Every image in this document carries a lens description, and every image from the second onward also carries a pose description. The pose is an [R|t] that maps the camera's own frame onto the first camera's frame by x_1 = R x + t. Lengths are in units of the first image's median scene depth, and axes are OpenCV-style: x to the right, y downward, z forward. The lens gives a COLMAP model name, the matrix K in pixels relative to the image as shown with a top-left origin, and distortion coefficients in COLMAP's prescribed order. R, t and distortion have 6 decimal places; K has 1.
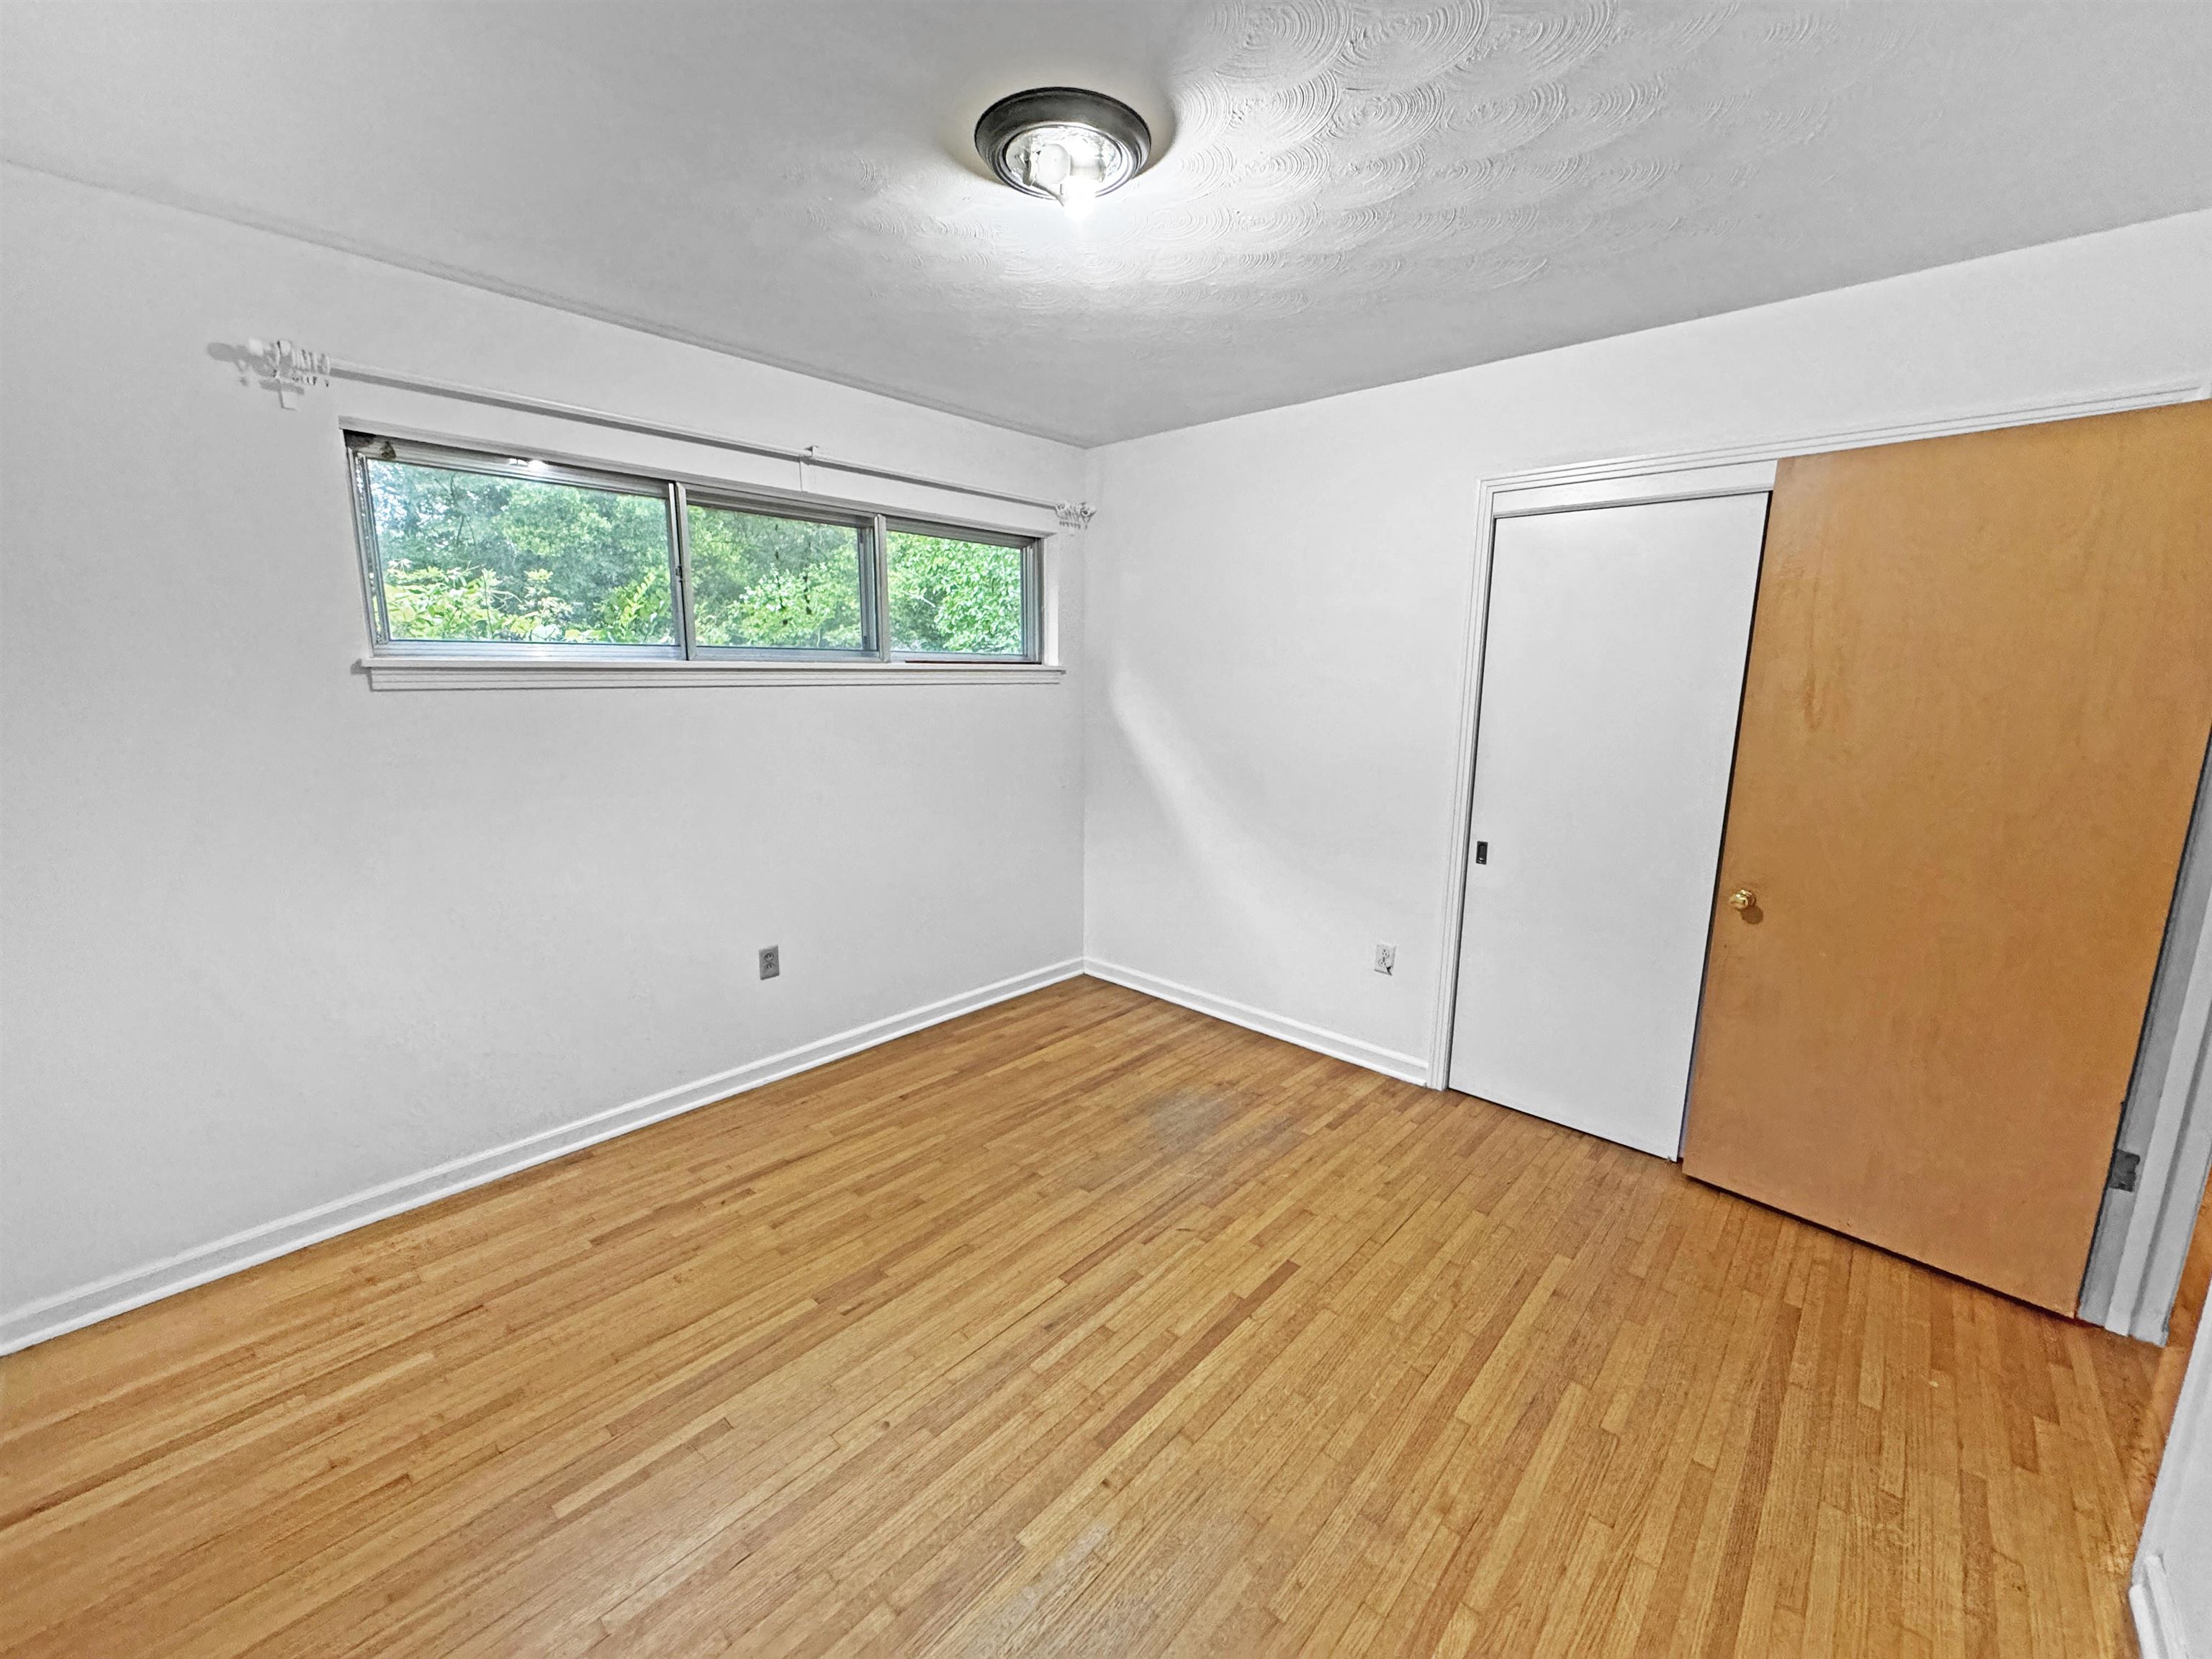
lens RADIAL K [[880.2, 0, 1105.4], [0, 880.2, 830.6], [0, 0, 1]] dist [-0.003141, 0.000410]
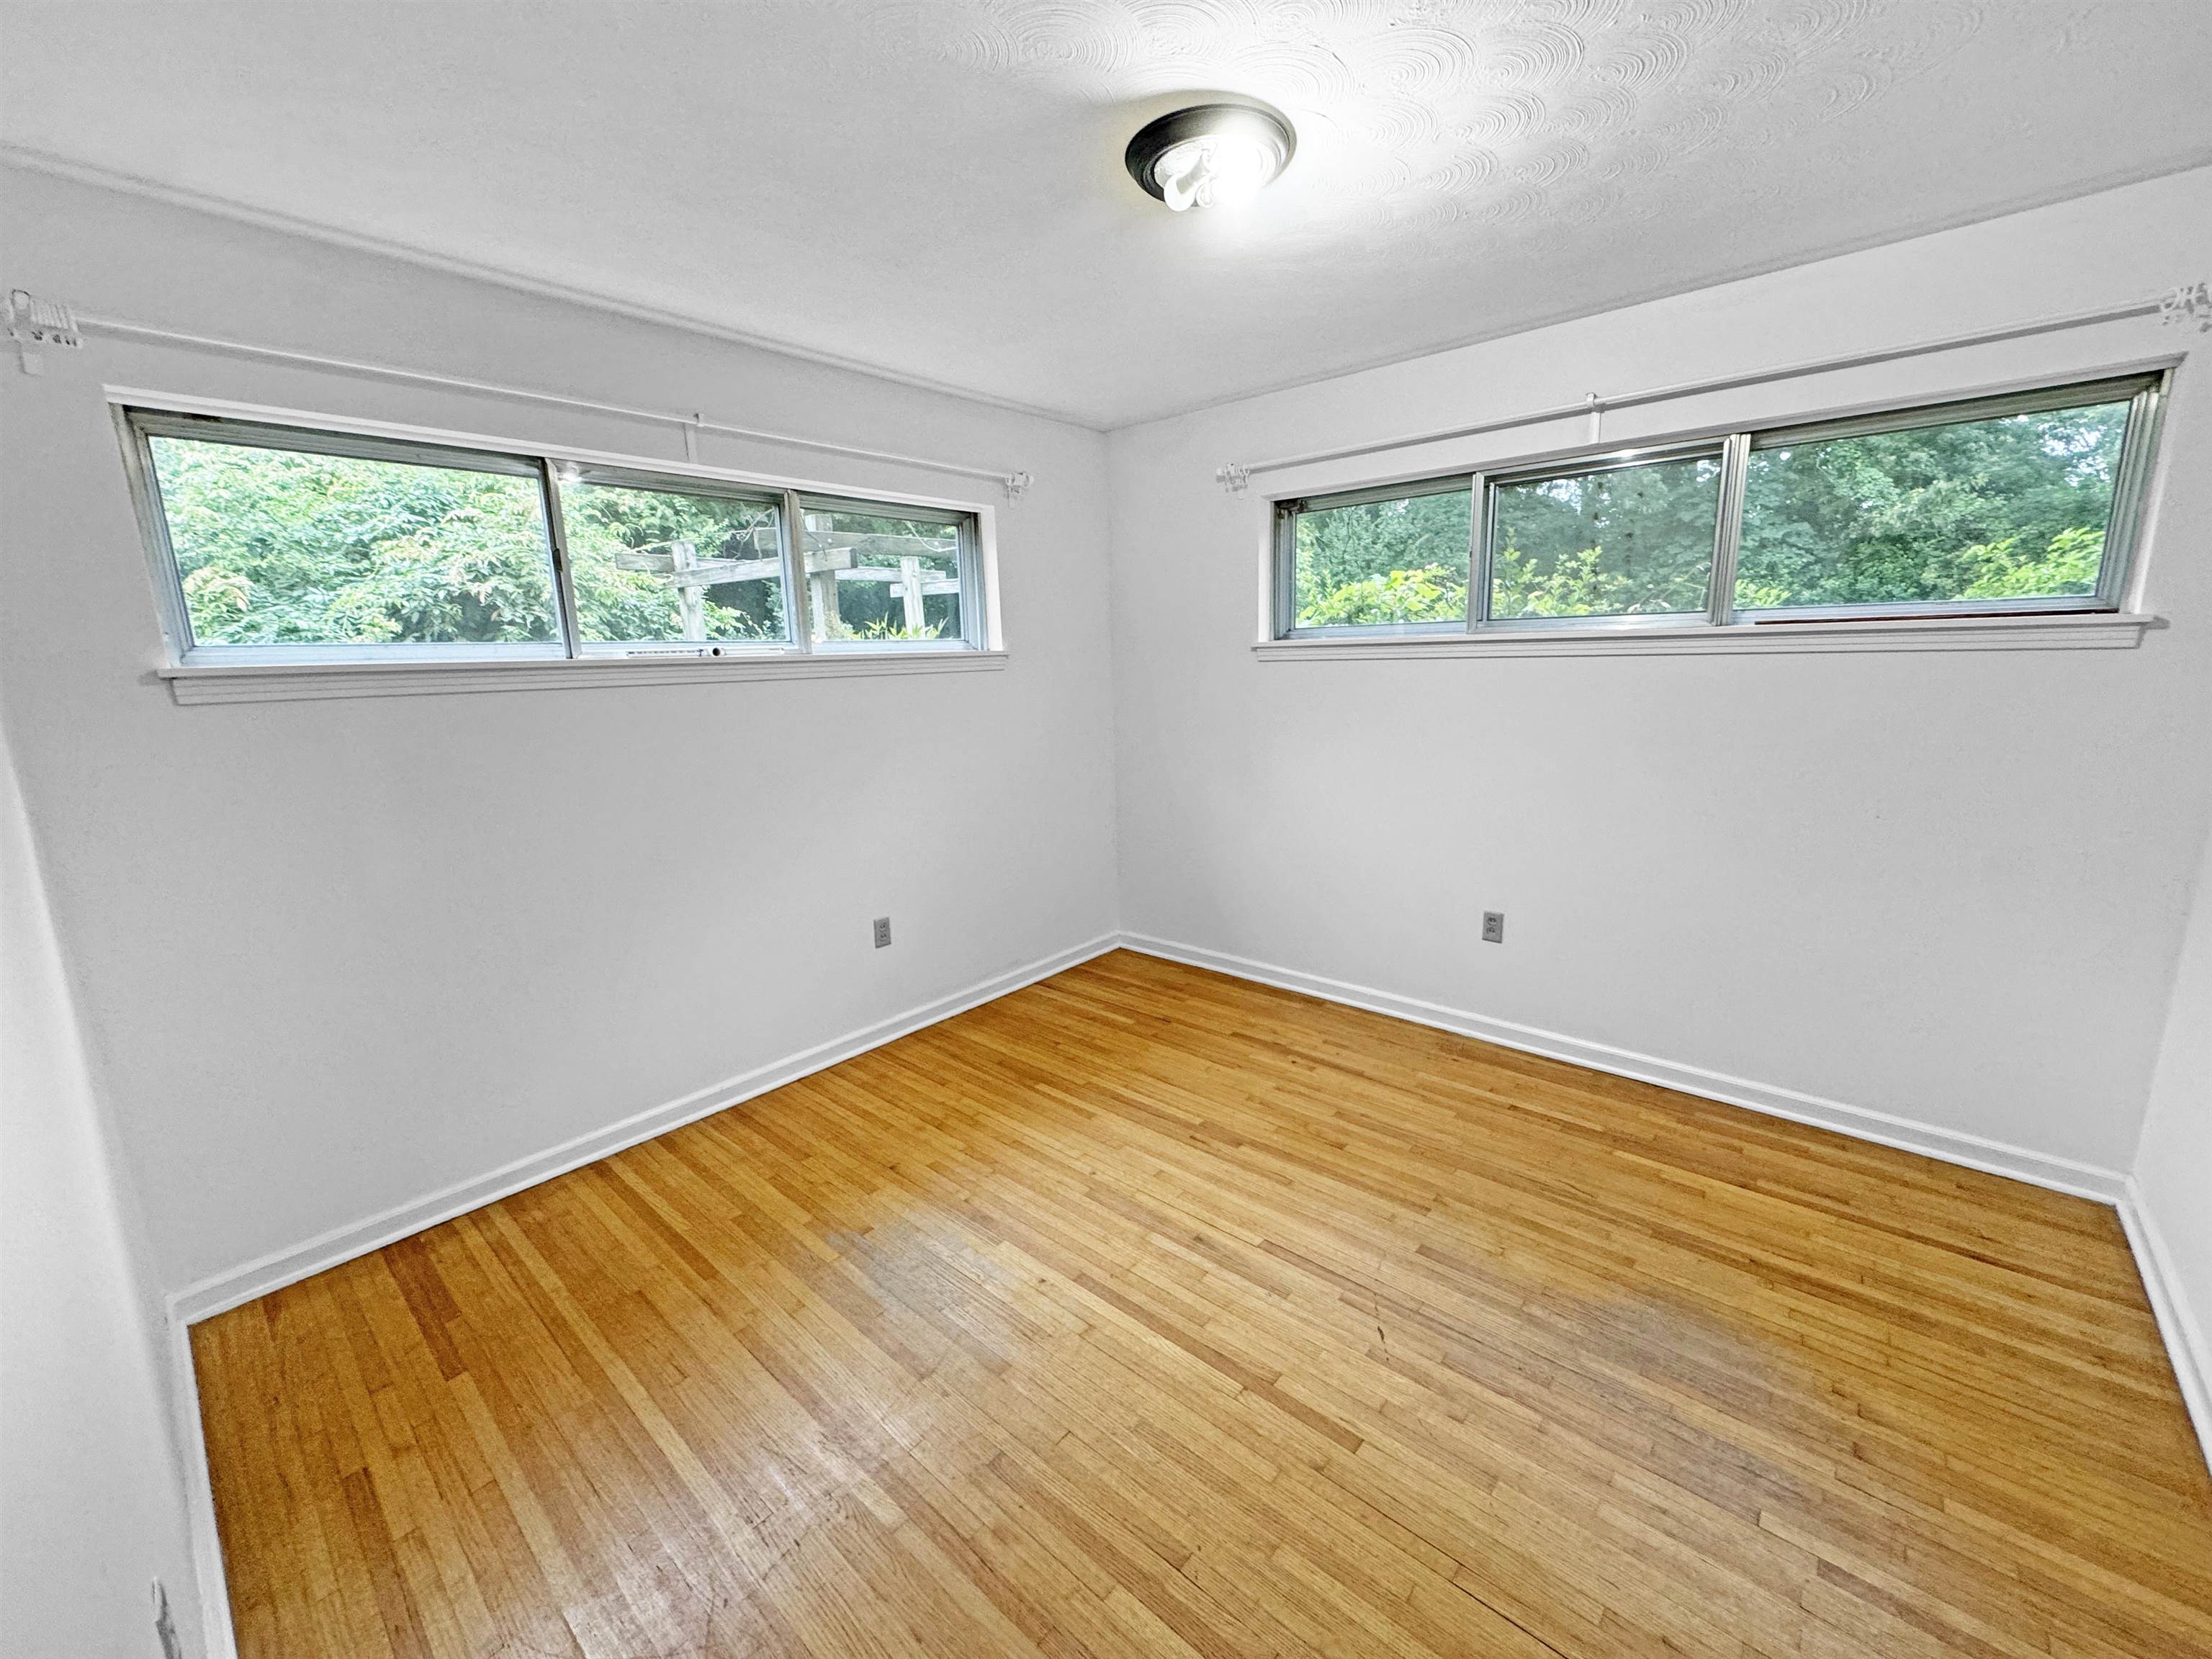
lens RADIAL K [[880.2, 0, 1110.7], [0, 880.2, 834.7], [0, 0, 1]] dist [-0.003141, 0.000410]
pose [[0.020734, 0.194333, -0.980716, 0.743195], [-0.153154, 0.969967, 0.188966, -0.101026], [0.987985, 0.146282, 0.049874, 0.608265]]
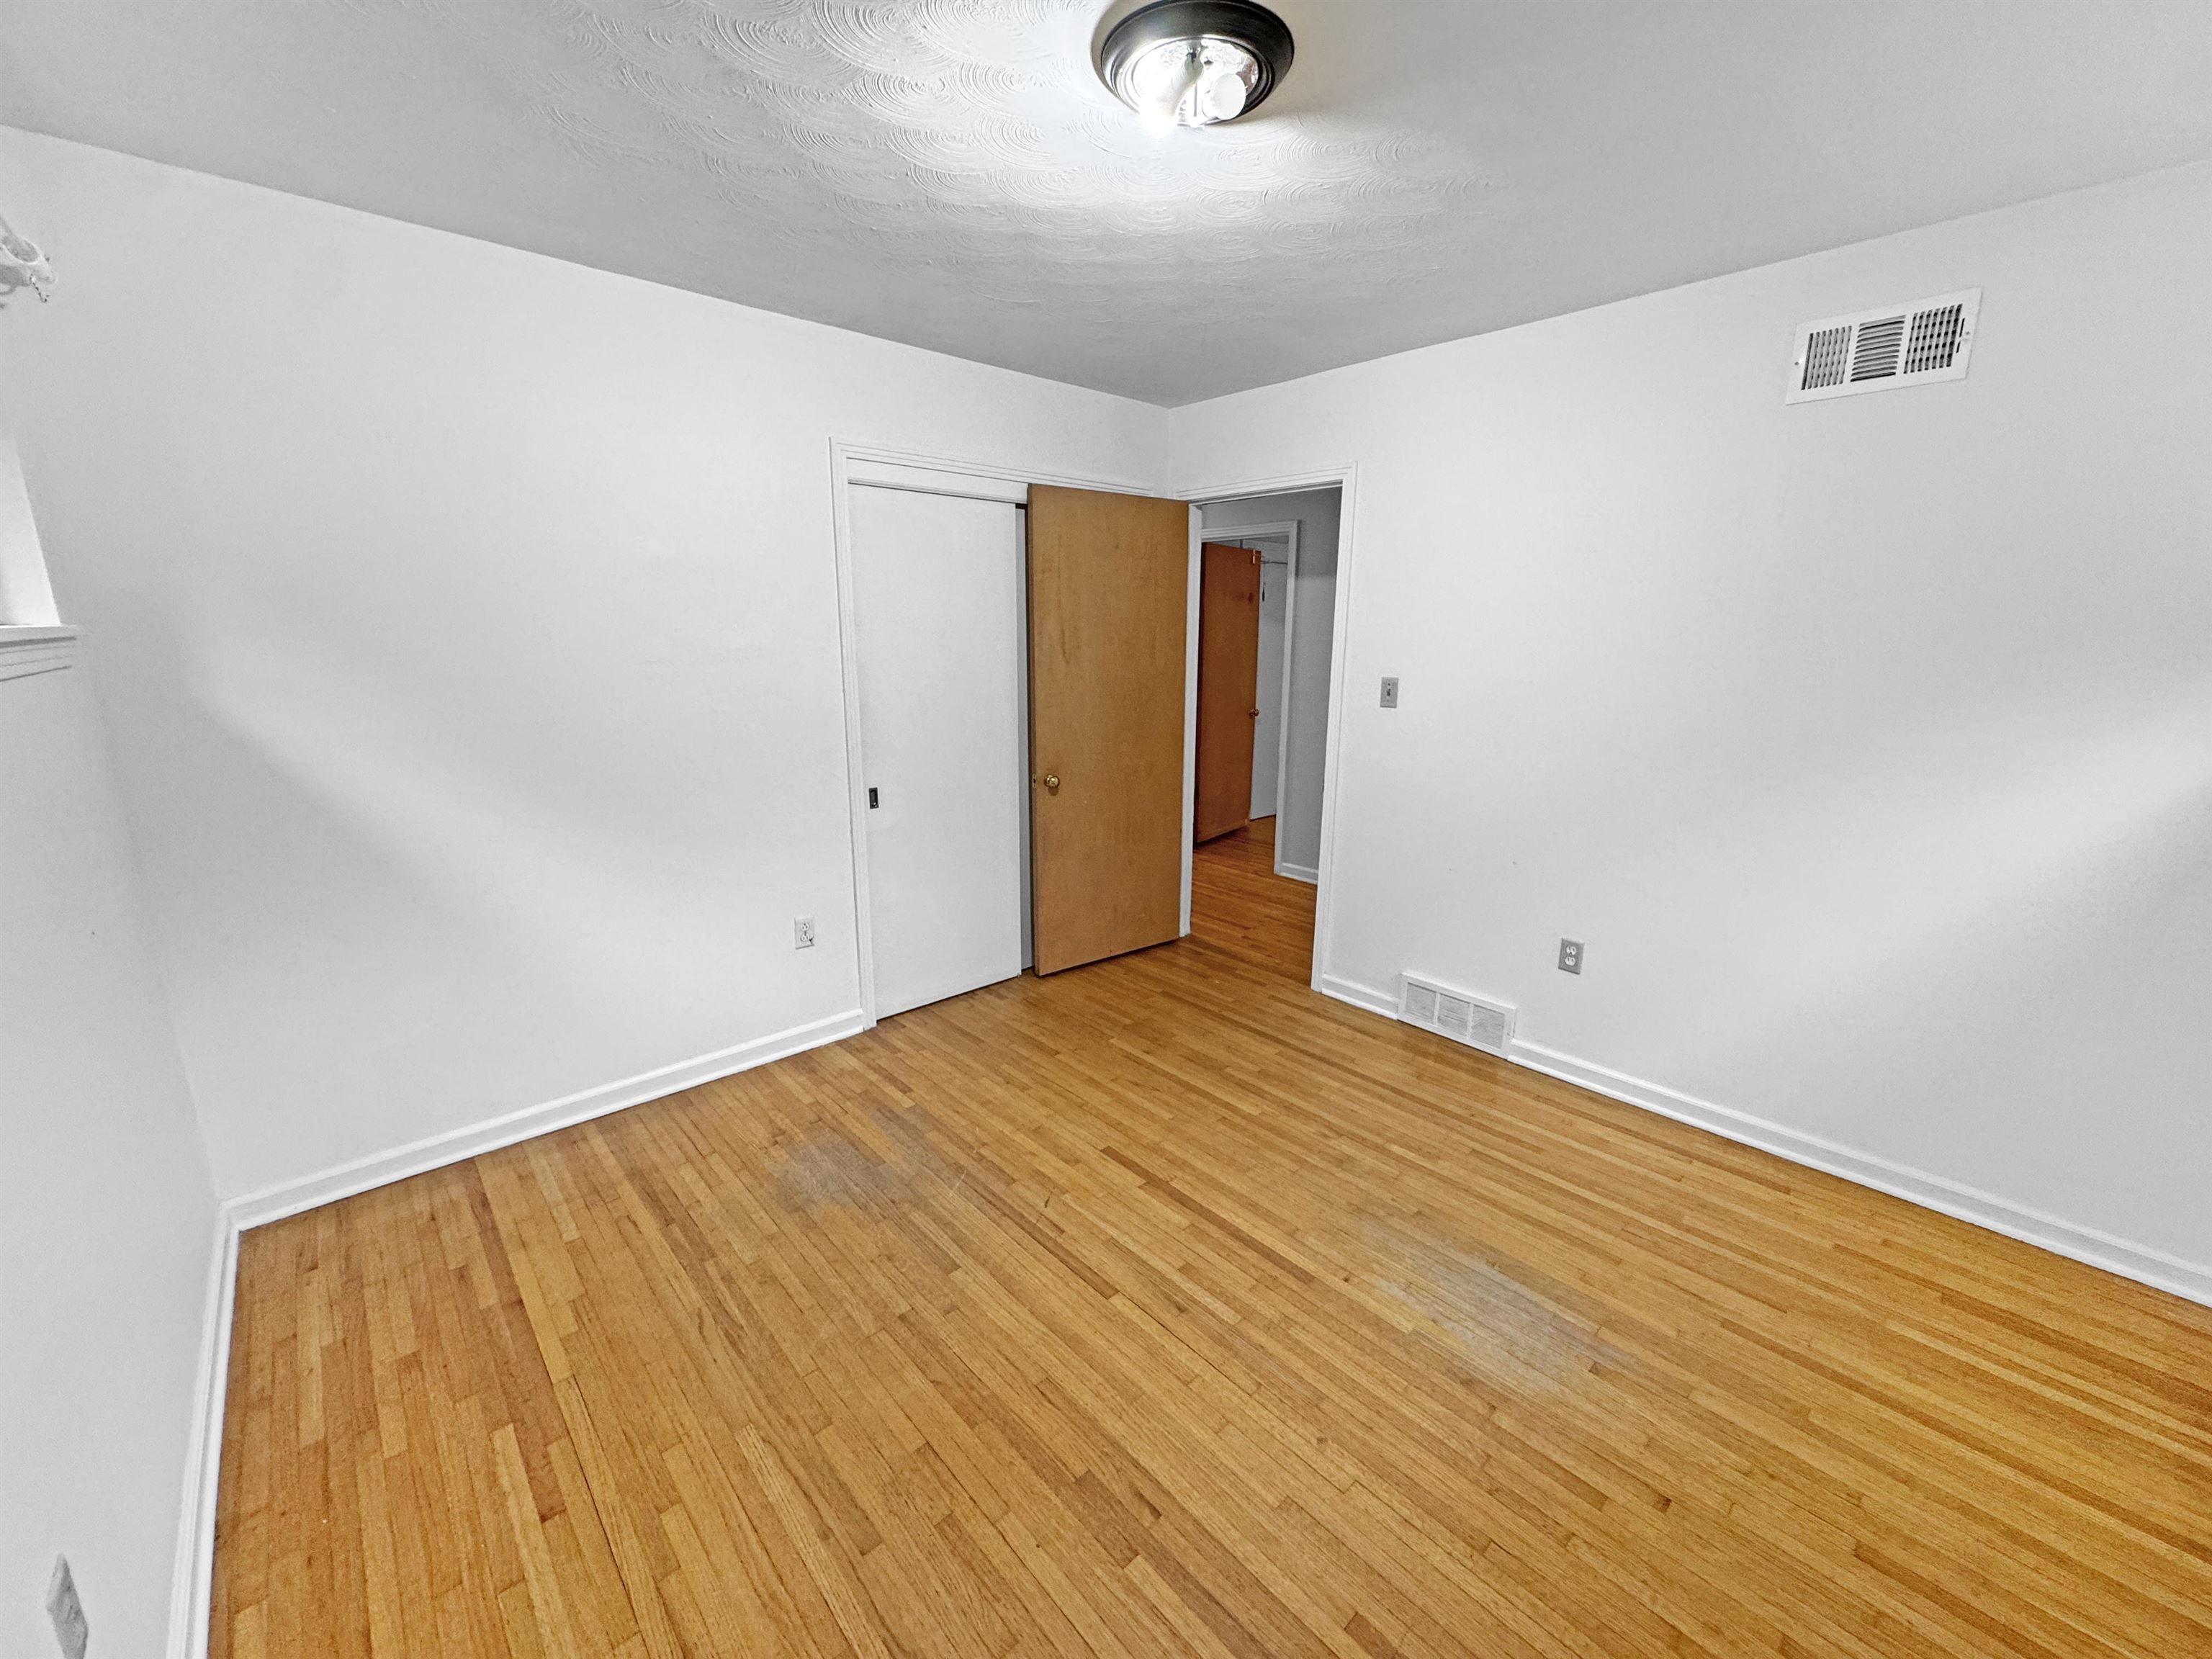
lens RADIAL K [[880.2, 0, 1112.7], [0, 880.2, 825.8], [0, 0, 1]] dist [-0.003141, 0.000410]
pose [[0.085637, -0.230233, 0.969360, -0.723539], [0.175072, 0.961273, 0.212846, -0.144591], [-0.980824, 0.151480, 0.122628, 0.698363]]
